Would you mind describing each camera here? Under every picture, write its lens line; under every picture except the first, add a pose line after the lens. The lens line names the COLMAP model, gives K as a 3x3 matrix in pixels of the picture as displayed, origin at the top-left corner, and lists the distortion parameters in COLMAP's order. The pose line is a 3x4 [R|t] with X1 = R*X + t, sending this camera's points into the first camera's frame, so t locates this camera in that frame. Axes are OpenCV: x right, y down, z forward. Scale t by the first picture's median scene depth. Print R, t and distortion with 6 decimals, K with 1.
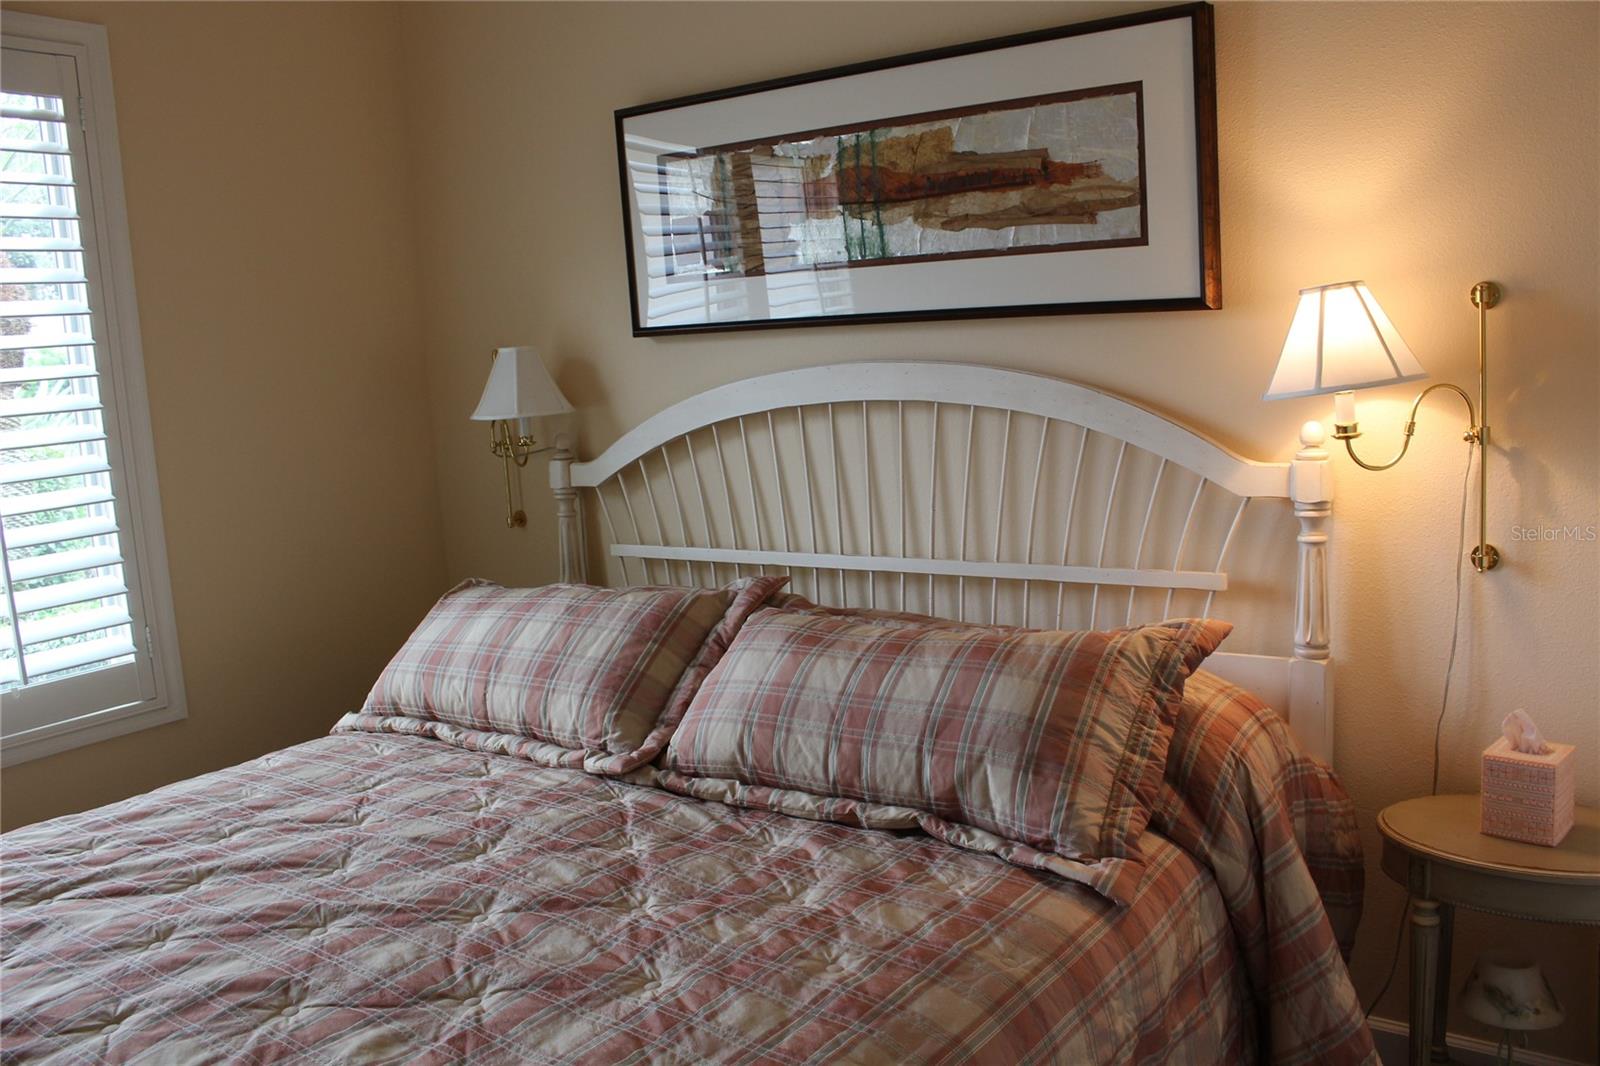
lens RADIAL K [[1337.1, 0, 800.9], [0, 1337.1, 535.3], [0, 0, 1]] dist [-0.134038, 0.089629]
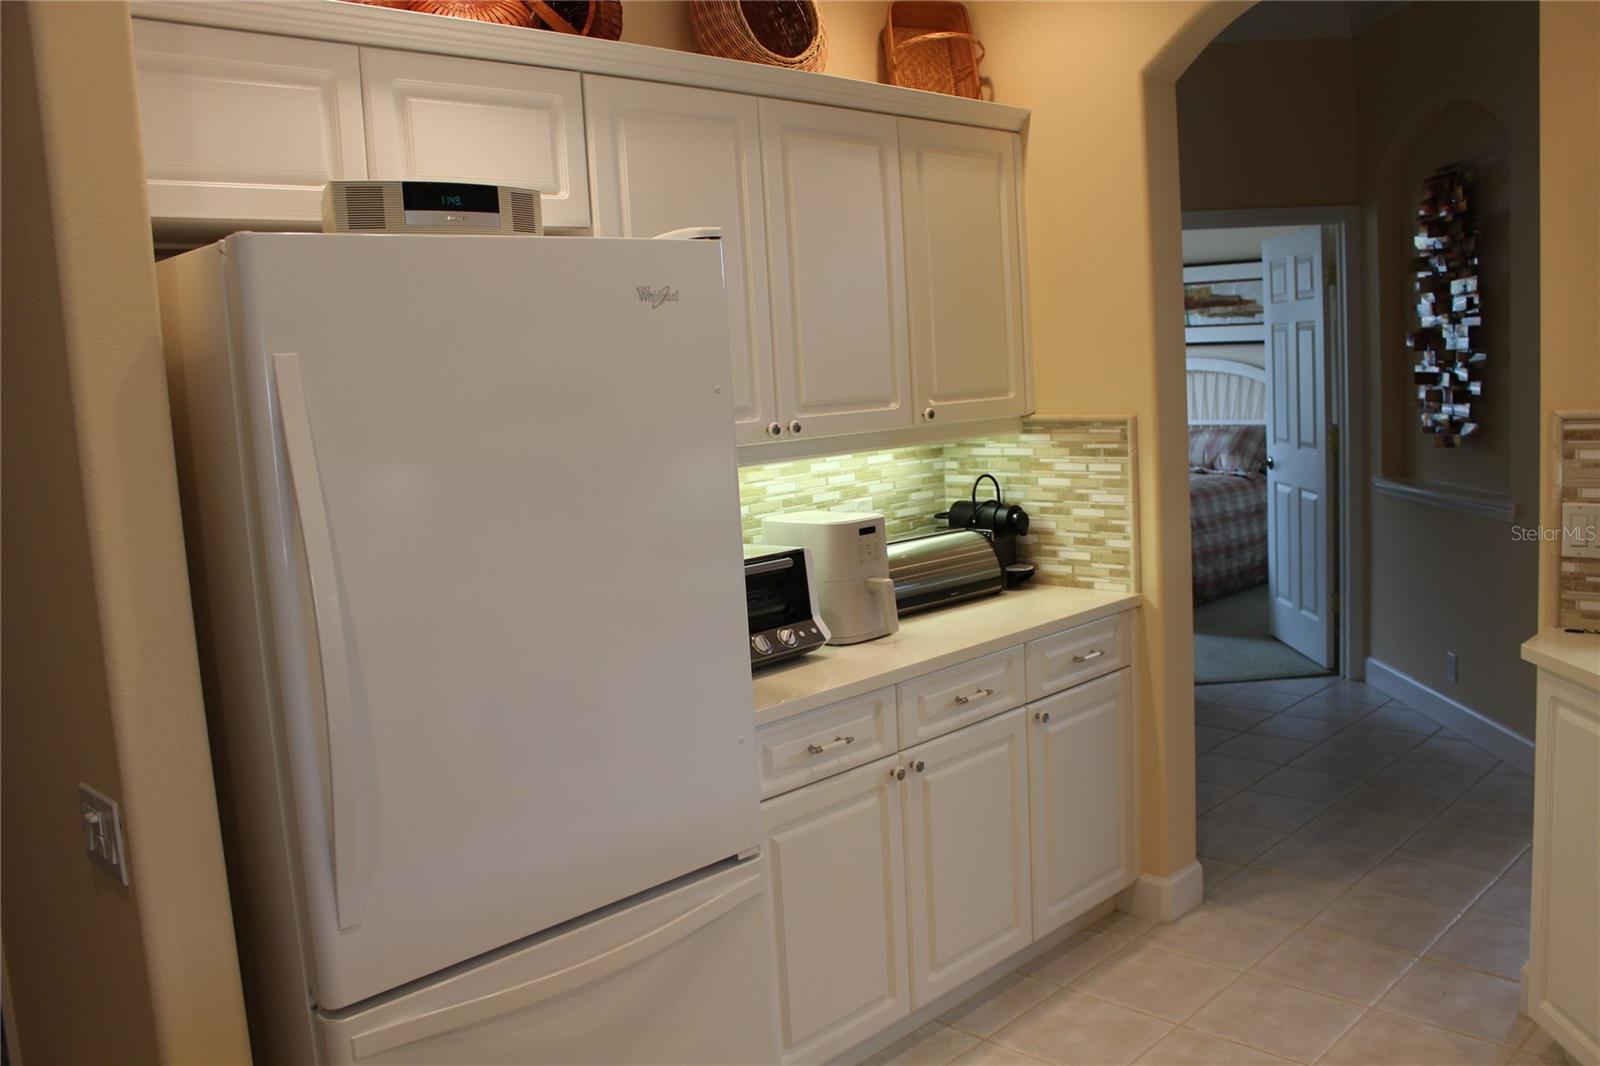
lens RADIAL K [[1337.1, 0, 811.0], [0, 1337.1, 538.1], [0, 0, 1]] dist [-0.134038, 0.089629]
pose [[0.989396, 0.027525, -0.142613, -0.400621], [-0.029143, 0.999532, -0.009273, 0.388962], [0.142291, 0.013331, 0.989735, -2.454968]]
